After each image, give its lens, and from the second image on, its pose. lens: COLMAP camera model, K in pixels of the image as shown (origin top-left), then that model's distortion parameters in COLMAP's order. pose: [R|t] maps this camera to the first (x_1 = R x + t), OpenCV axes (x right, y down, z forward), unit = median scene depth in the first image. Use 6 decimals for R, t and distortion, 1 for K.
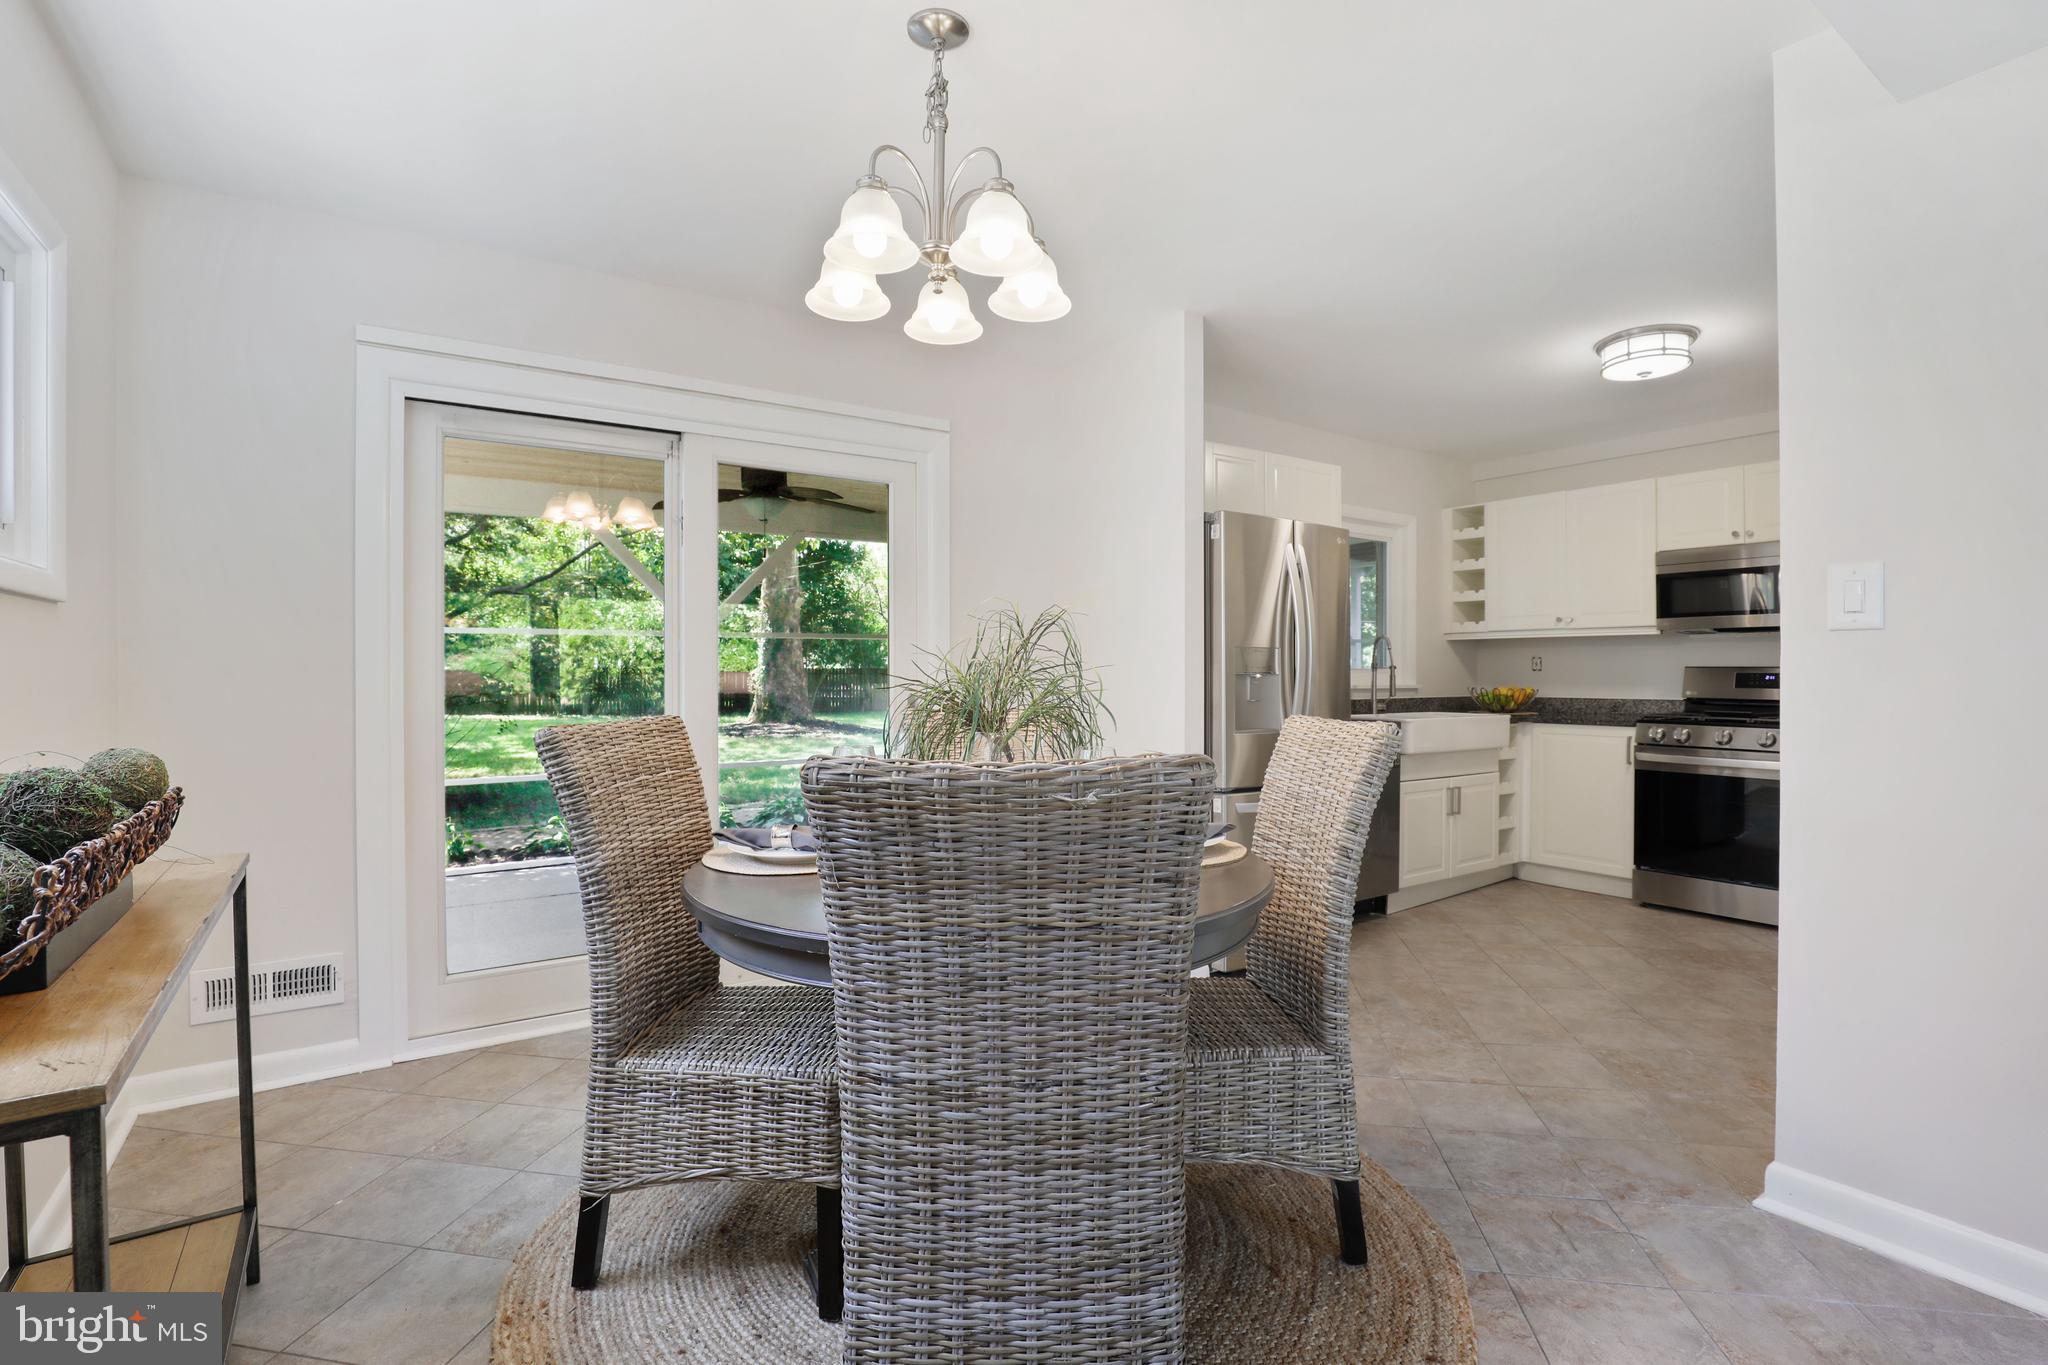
lens RADIAL K [[947.2, 0, 1034.7], [0, 947.2, 669.0], [0, 0, 1]] dist [-0.020730, 0.000496]
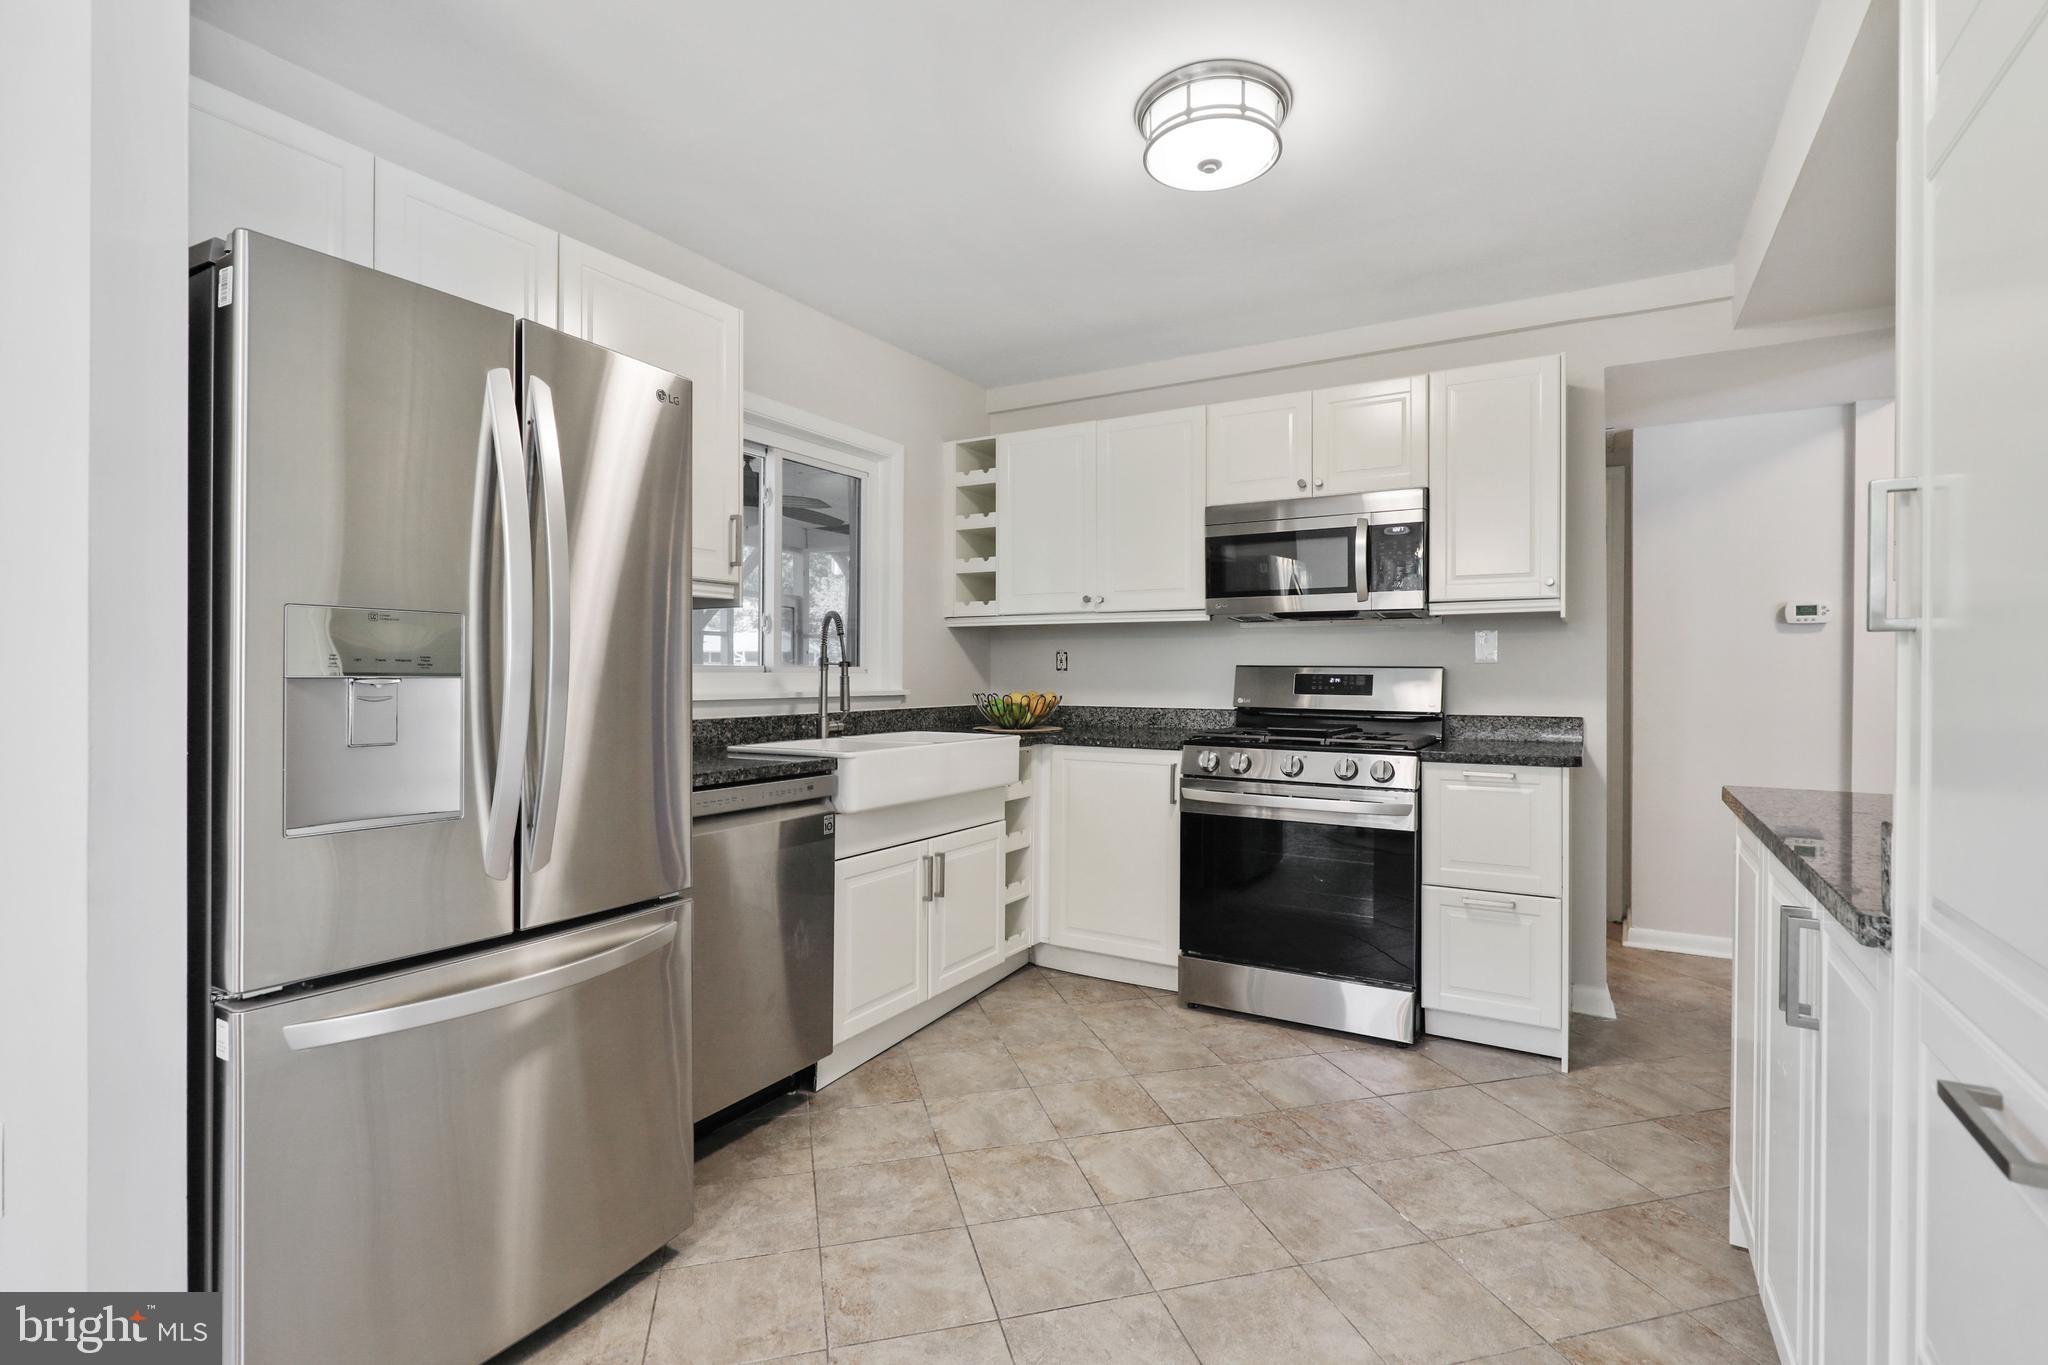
lens RADIAL K [[947.2, 0, 1020.2], [0, 947.2, 659.5], [0, 0, 1]] dist [-0.020730, 0.000496]
pose [[0.911440, 0.007707, 0.411360, 0.226872], [-0.004595, 0.999953, -0.008555, 0.000175], [-0.411406, 0.005908, 0.911433, 0.384906]]
